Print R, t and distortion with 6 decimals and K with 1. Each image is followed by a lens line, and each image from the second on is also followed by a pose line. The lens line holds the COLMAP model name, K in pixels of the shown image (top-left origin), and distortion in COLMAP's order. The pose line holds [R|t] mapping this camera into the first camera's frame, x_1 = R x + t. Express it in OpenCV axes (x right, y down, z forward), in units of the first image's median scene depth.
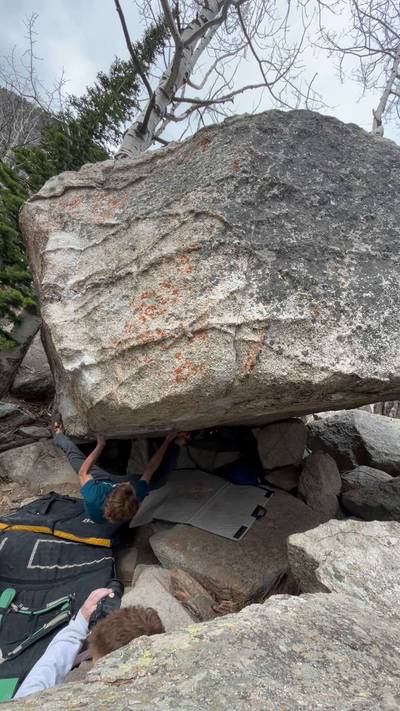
lens RADIAL K [[329.5, 0, 200.0], [0, 329.5, 355.5], [0, 0, 1]] dist [-0.002135, -0.000210]
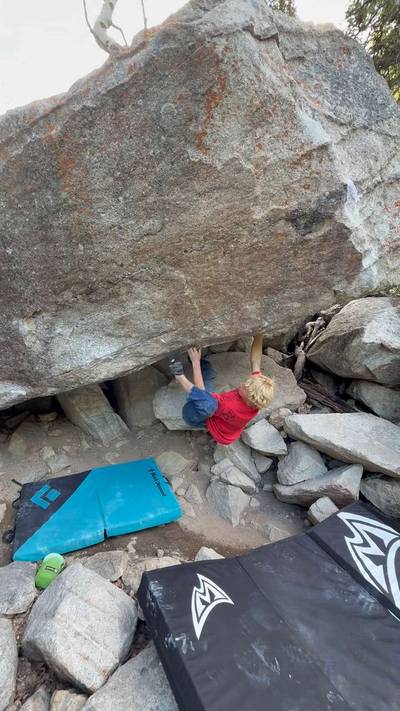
lens RADIAL K [[322.0, 0, 200.5], [0, 322.0, 356.2], [0, 0, 1]] dist [0.000756, 0.000130]
pose [[0.491763, -0.352145, 0.796344, -1.784371], [0.075333, 0.928348, 0.363997, -0.133431], [-0.867464, -0.119009, 0.483056, 0.926354]]
